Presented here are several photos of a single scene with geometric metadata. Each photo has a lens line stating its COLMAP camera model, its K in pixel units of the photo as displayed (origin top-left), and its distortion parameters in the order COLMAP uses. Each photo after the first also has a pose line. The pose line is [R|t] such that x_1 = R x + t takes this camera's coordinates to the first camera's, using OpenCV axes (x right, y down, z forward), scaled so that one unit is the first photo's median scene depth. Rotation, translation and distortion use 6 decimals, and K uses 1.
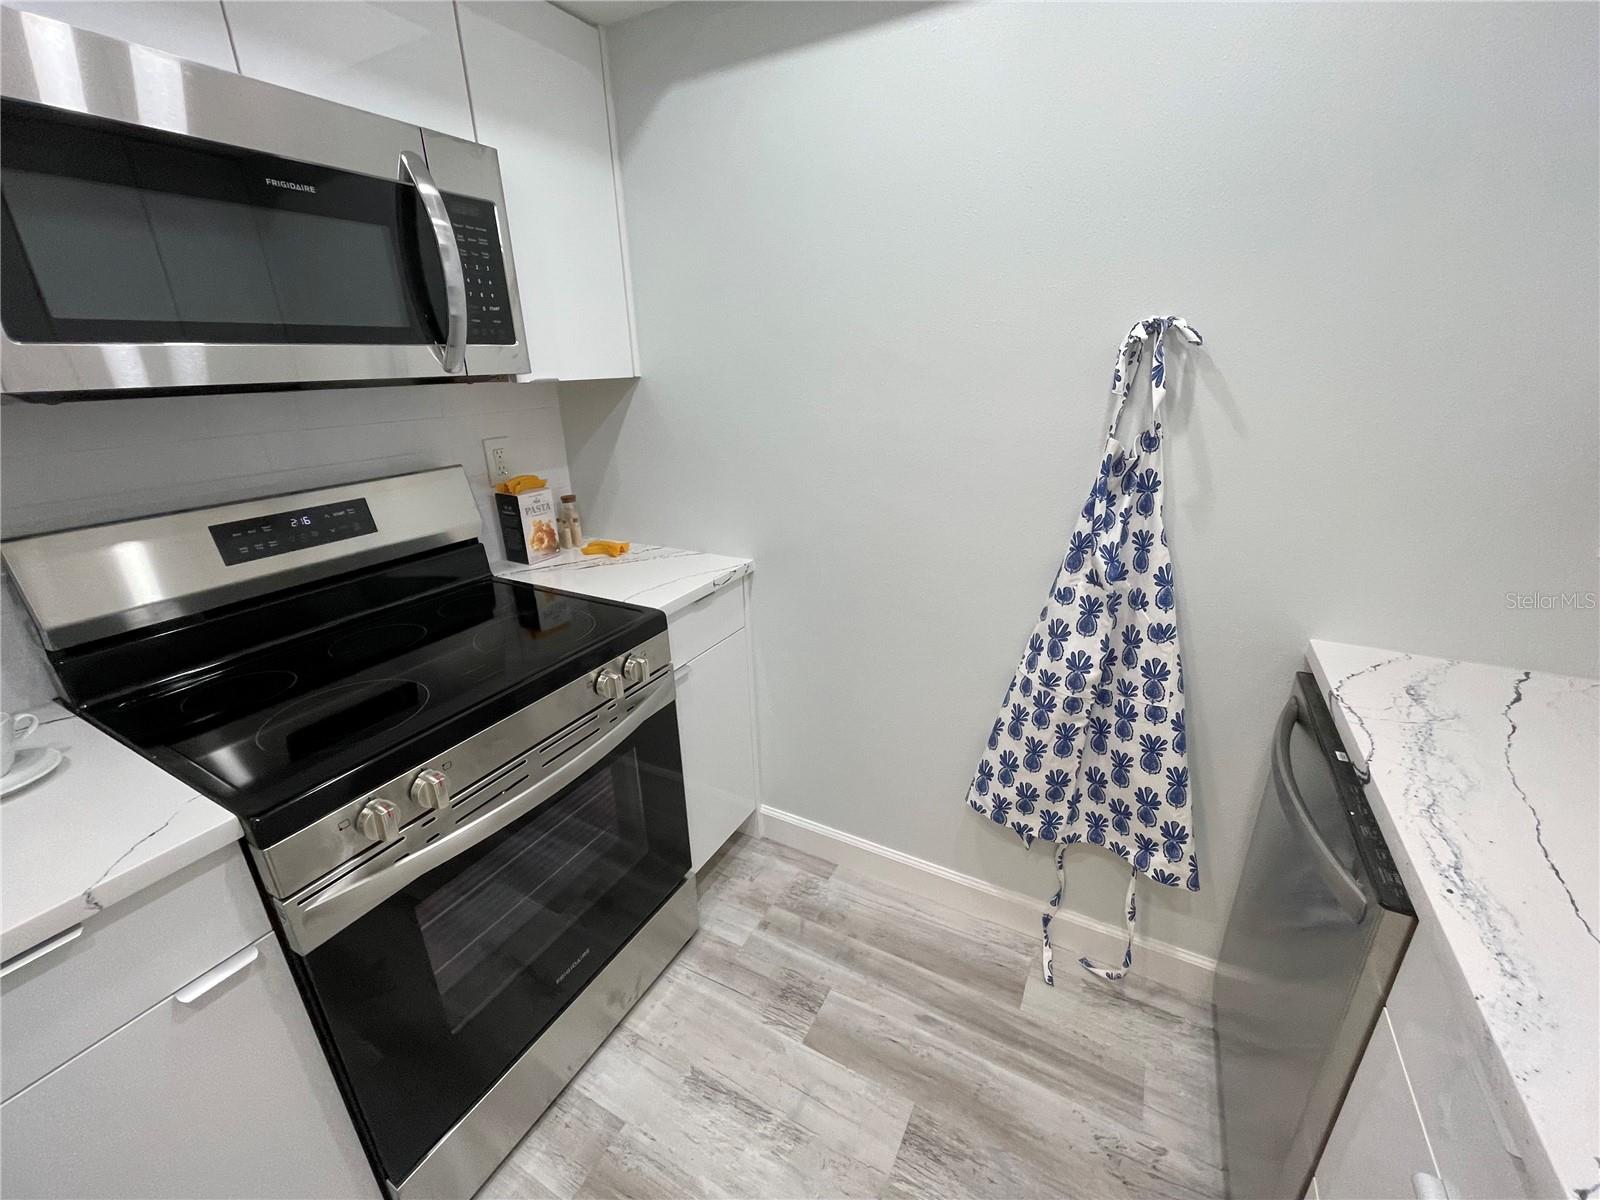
lens RADIAL K [[645.7, 0, 801.4], [0, 645.7, 596.0], [0, 0, 1]] dist [-0.002681, 0.000011]
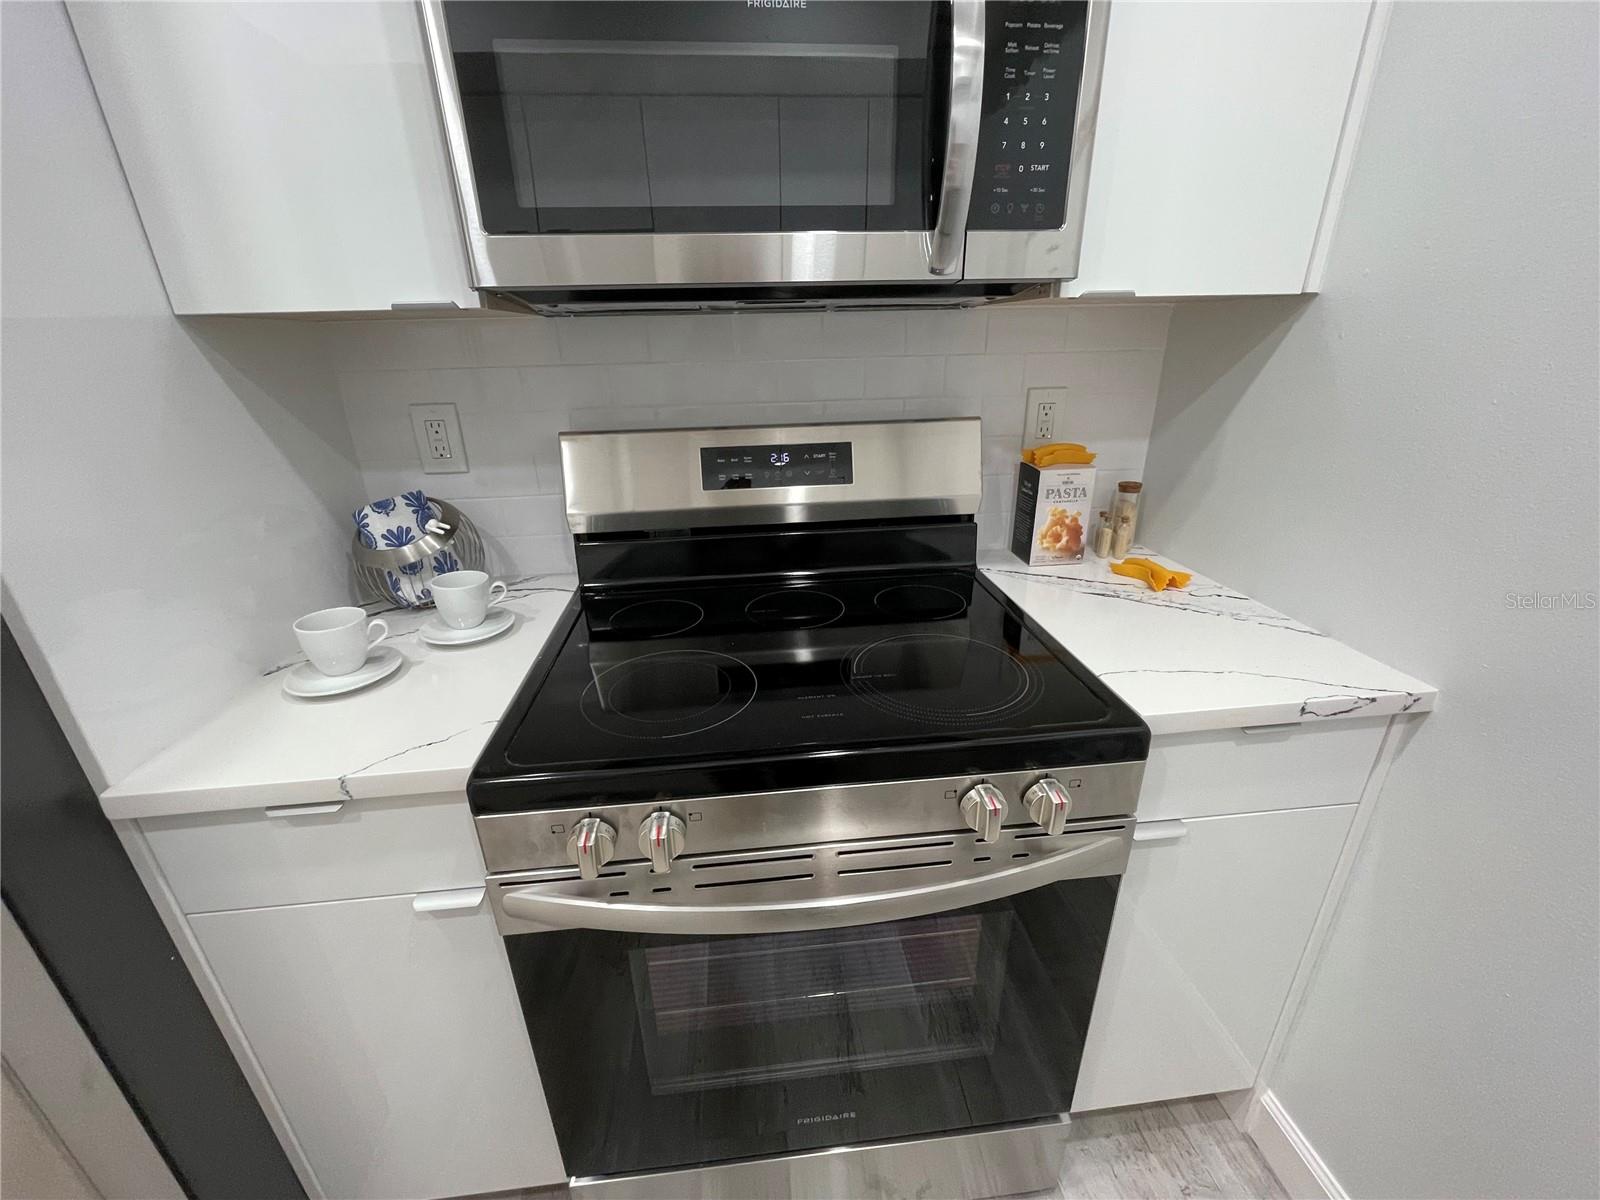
lens RADIAL K [[645.7, 0, 798.3], [0, 645.7, 595.9], [0, 0, 1]] dist [-0.002681, 0.000011]
pose [[0.565254, 0.314003, -0.762817, -0.004563], [-0.275779, 0.943446, 0.184001, -0.100298], [0.777453, 0.106361, 0.619882, 0.449399]]
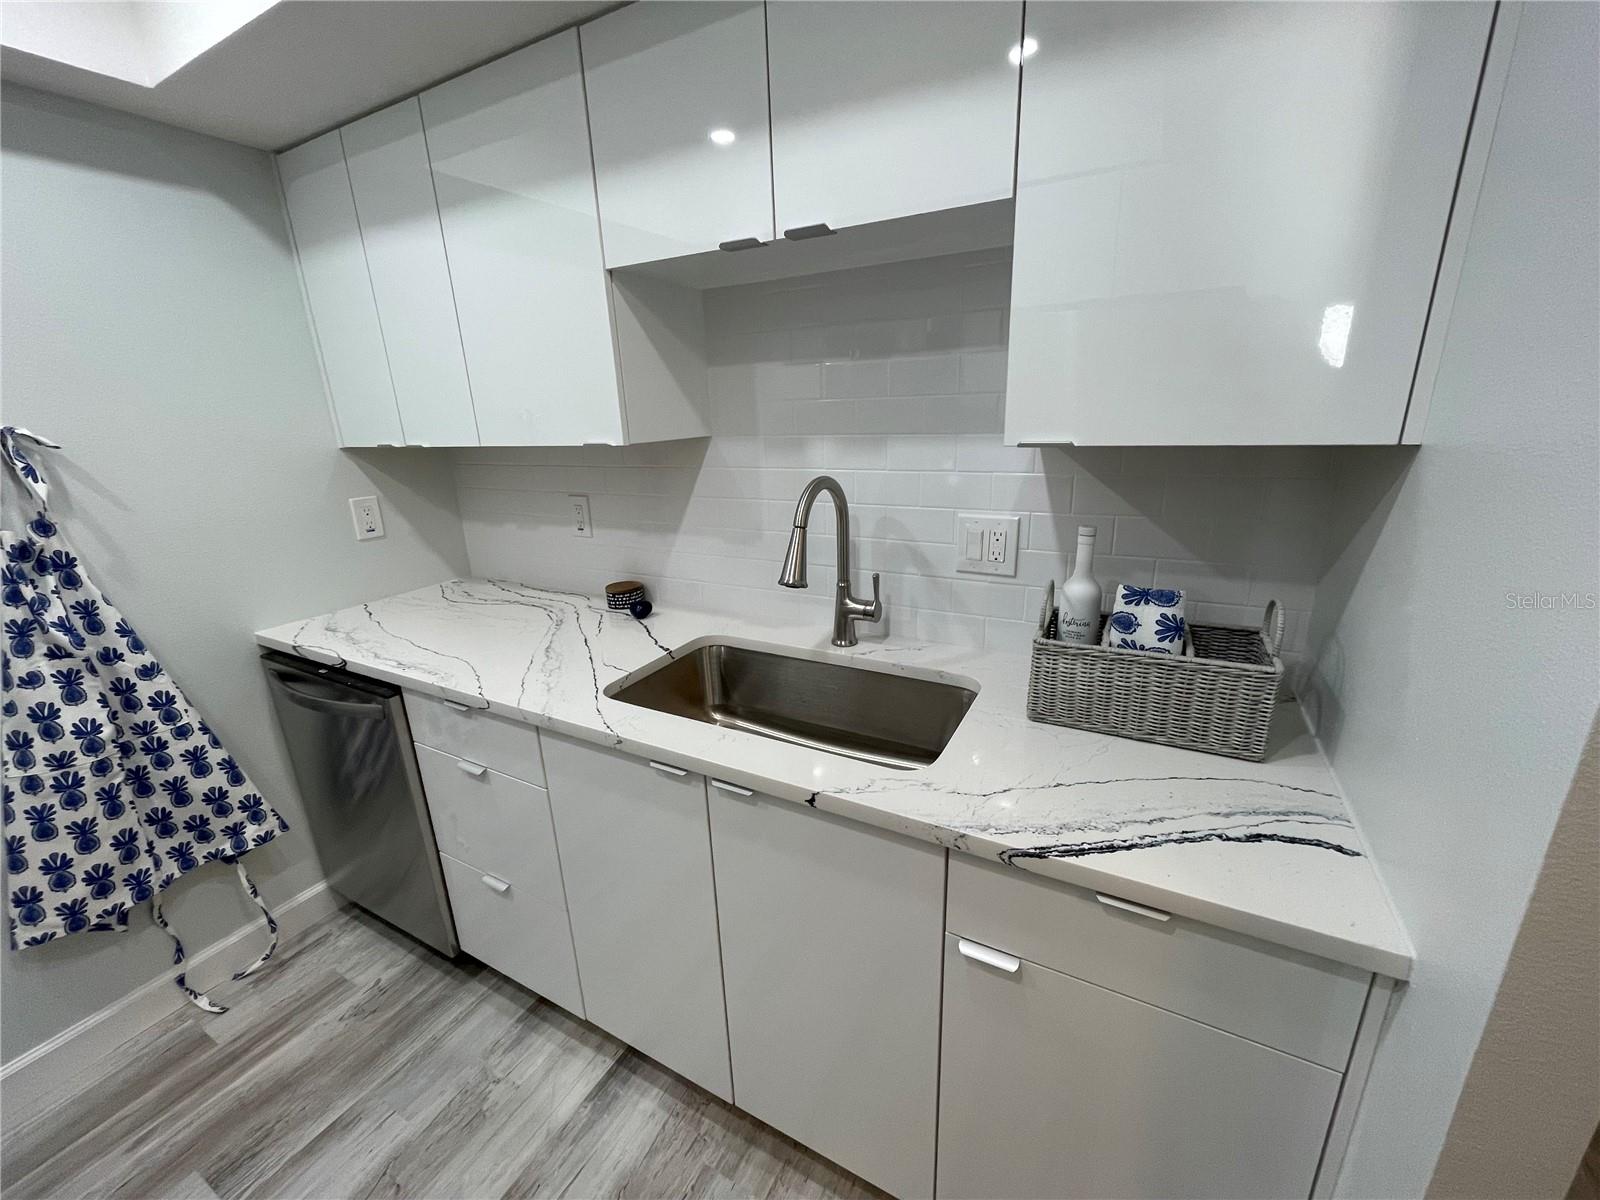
lens RADIAL K [[645.7, 0, 796.5], [0, 645.7, 598.6], [0, 0, 1]] dist [-0.002681, 0.000011]
pose [[0.008714, -0.270051, 0.962806, -0.506343], [0.380626, 0.891259, 0.246539, 0.088611], [-0.924688, 0.364321, 0.110555, -0.288988]]
